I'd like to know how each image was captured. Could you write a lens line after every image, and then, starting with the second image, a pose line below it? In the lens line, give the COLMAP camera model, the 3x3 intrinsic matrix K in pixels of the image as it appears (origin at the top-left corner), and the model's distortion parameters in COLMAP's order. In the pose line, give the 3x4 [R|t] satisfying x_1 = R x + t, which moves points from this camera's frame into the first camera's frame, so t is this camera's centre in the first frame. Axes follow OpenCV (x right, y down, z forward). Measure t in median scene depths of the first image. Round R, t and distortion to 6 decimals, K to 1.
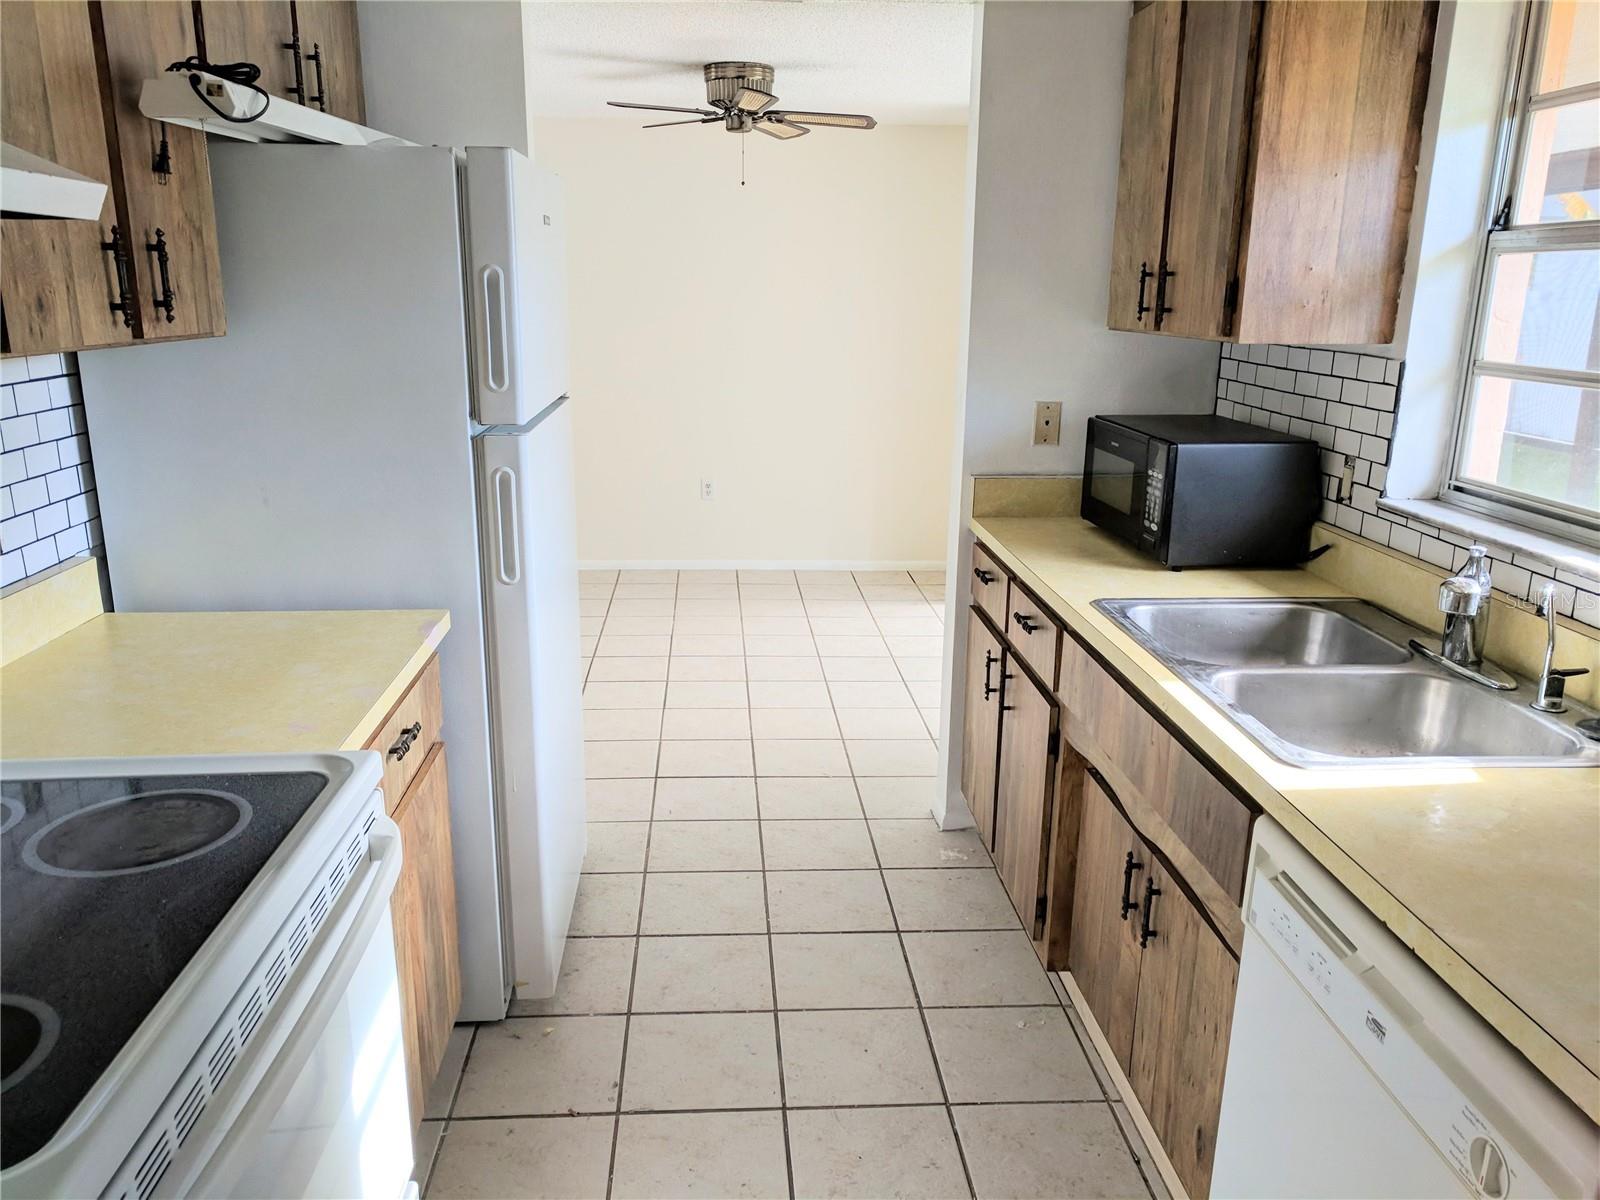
lens RADIAL K [[1199.0, 0, 800.0], [0, 1199.0, 600.0], [0, 0, 1]] dist [0.007550, 0.005729]
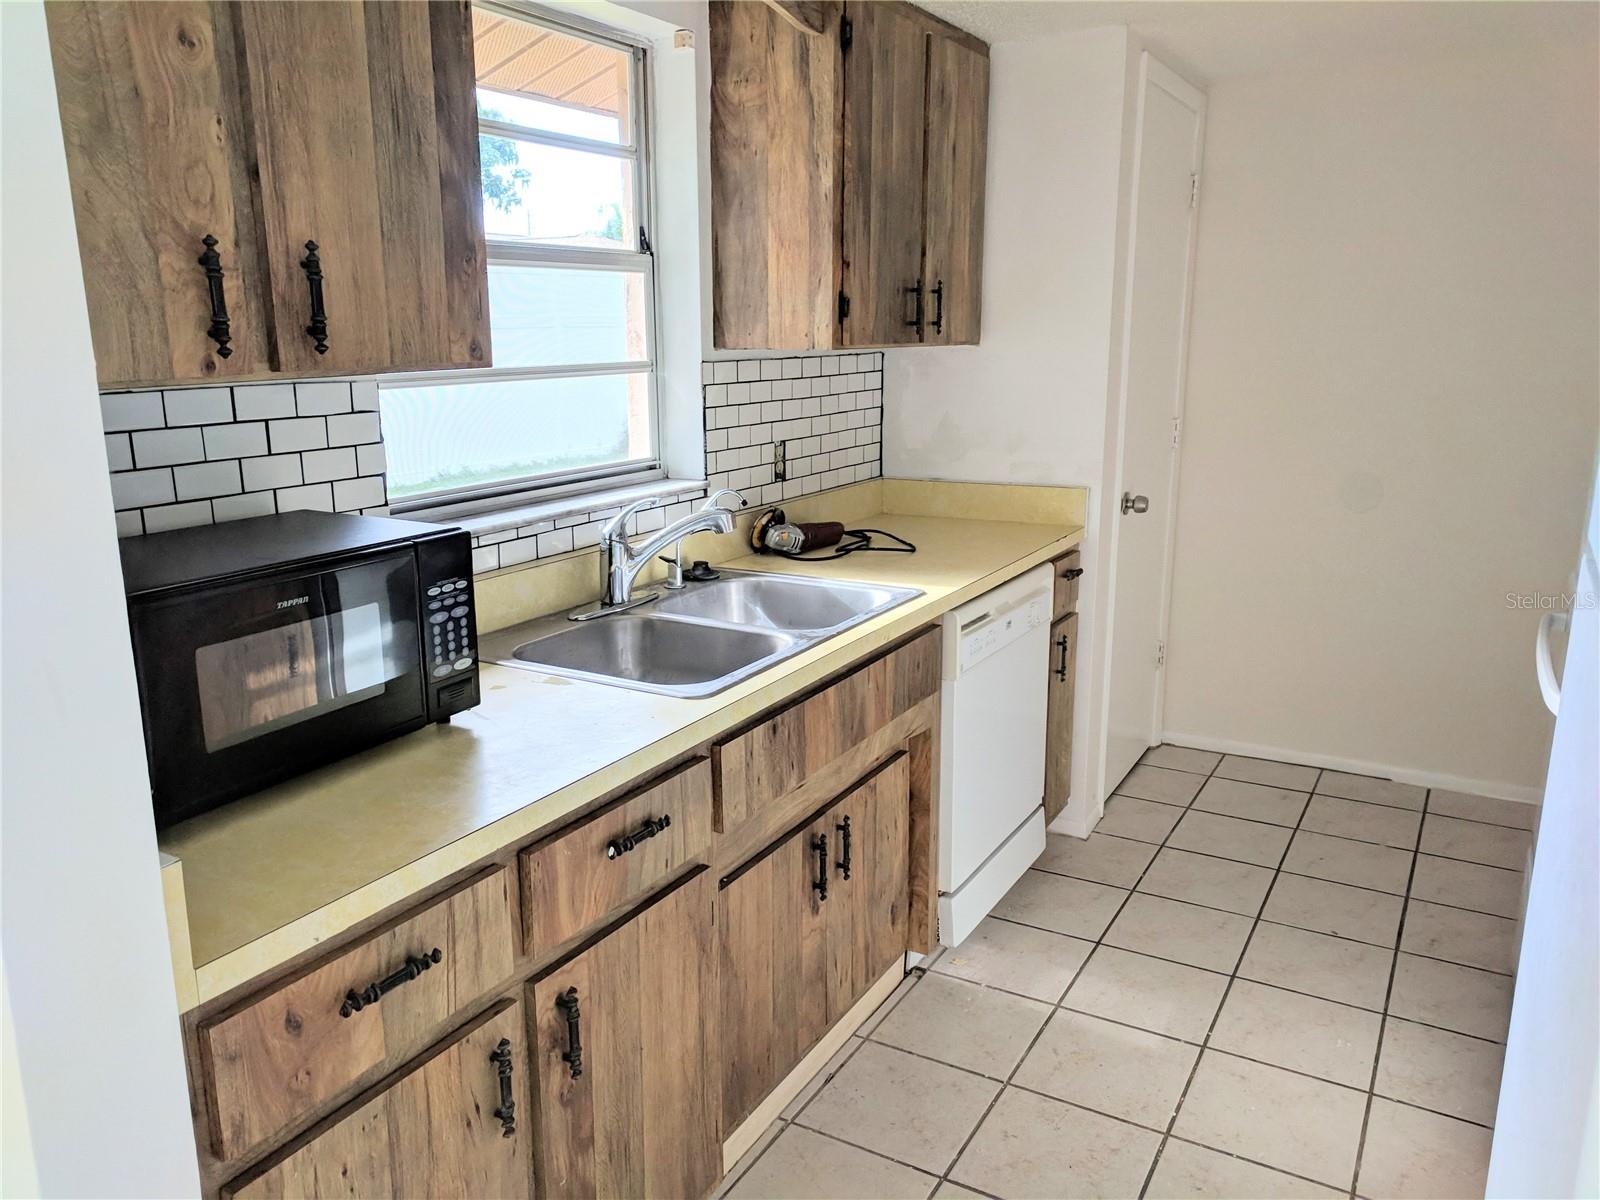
lens RADIAL K [[1199.0, 0, 800.0], [0, 1199.0, 600.0], [0, 0, 1]] dist [0.007550, 0.005729]
pose [[-0.830394, -0.142187, 0.538728, -0.228169], [0.132269, 0.888946, 0.438498, -0.411045], [-0.541249, 0.435383, -0.719368, 1.585355]]
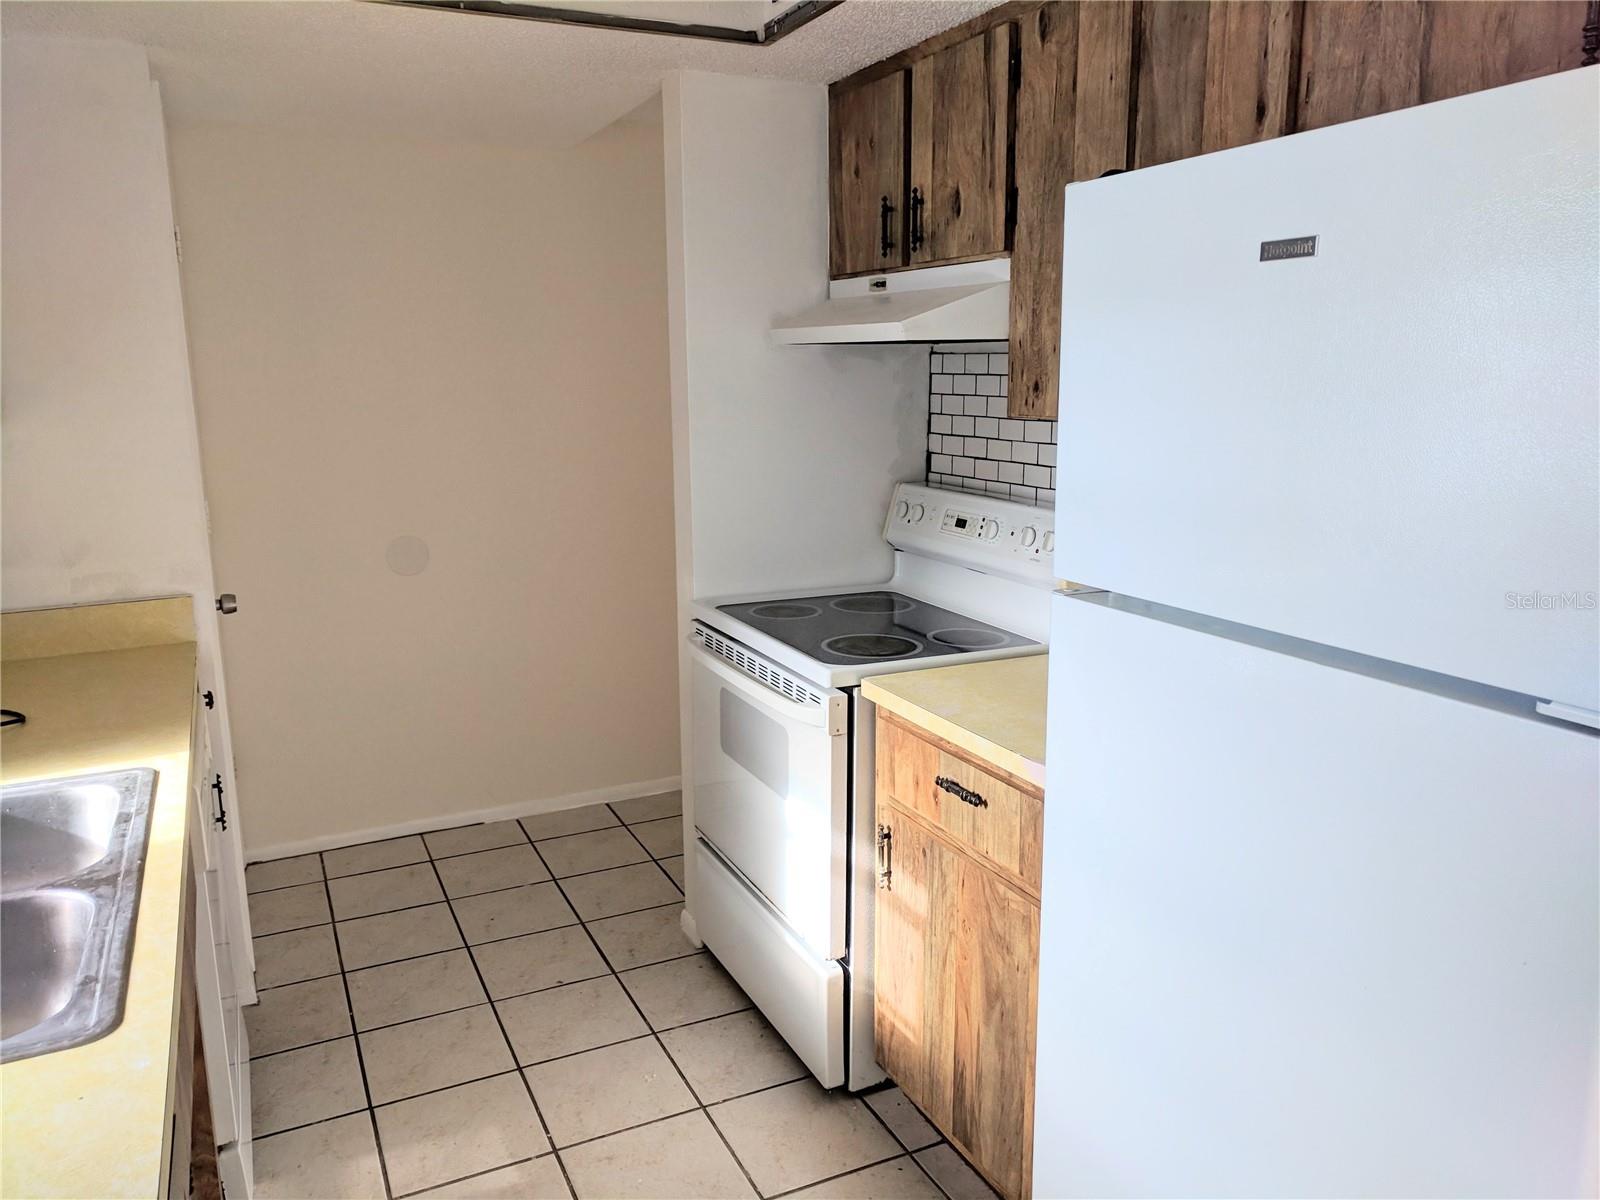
lens RADIAL K [[1199.0, 0, 800.0], [0, 1199.0, 600.0], [0, 0, 1]] dist [0.007550, 0.005729]
pose [[-0.929913, 0.061314, -0.362633, 0.157914], [-0.103291, 0.902780, 0.417515, -0.410852], [0.352977, 0.425710, -0.833174, 1.515214]]
